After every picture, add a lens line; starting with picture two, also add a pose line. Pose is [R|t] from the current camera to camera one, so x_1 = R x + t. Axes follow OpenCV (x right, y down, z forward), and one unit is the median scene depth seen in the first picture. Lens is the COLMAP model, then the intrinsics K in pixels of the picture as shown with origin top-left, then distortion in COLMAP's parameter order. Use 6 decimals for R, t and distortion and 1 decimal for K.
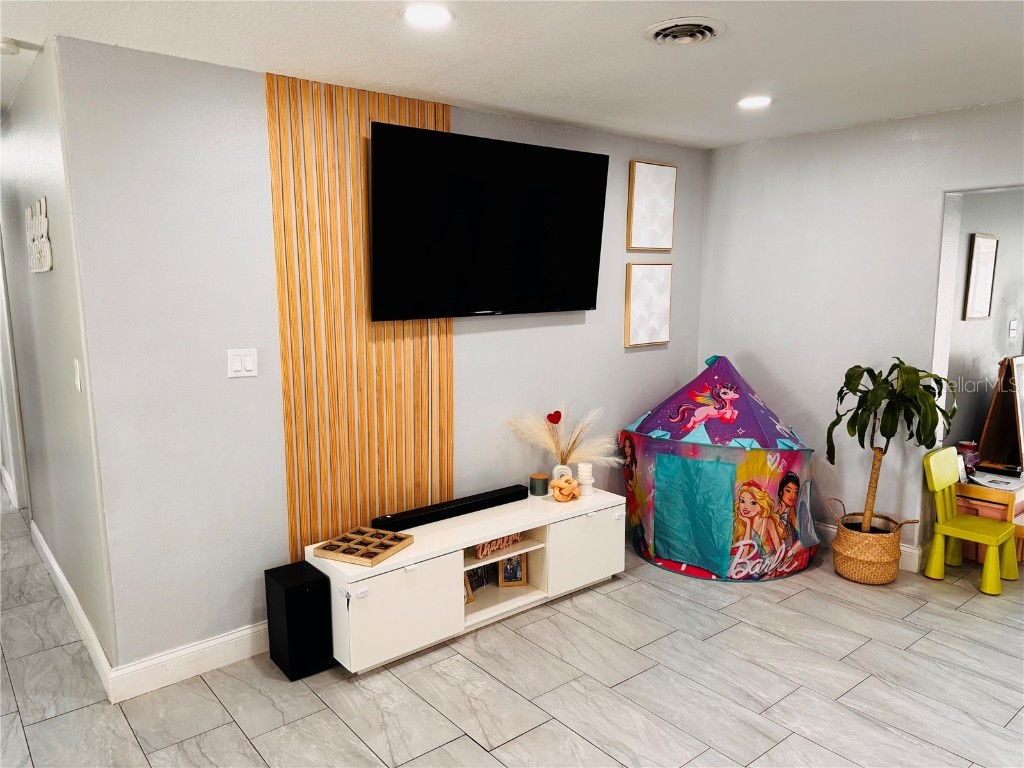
lens RADIAL K [[723.4, 0, 511.7], [0, 723.4, 387.3], [0, 0, 1]] dist [0.121411, -0.157154]
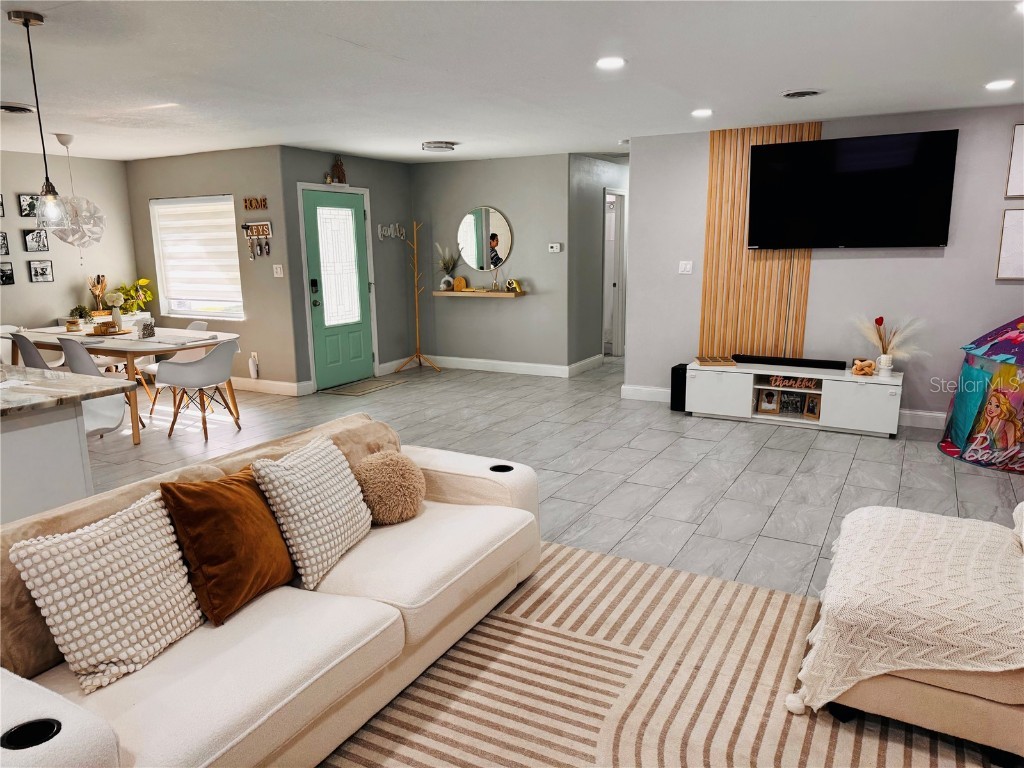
lens RADIAL K [[703.5, 0, 531.4], [0, 703.5, 397.8], [0, 0, 1]] dist [0.005337, -0.035152]
pose [[0.394982, 0.199844, -0.896689, 1.079961], [-0.120052, 0.978912, 0.165287, 0.043176], [0.910811, 0.042364, 0.410644, -0.200583]]
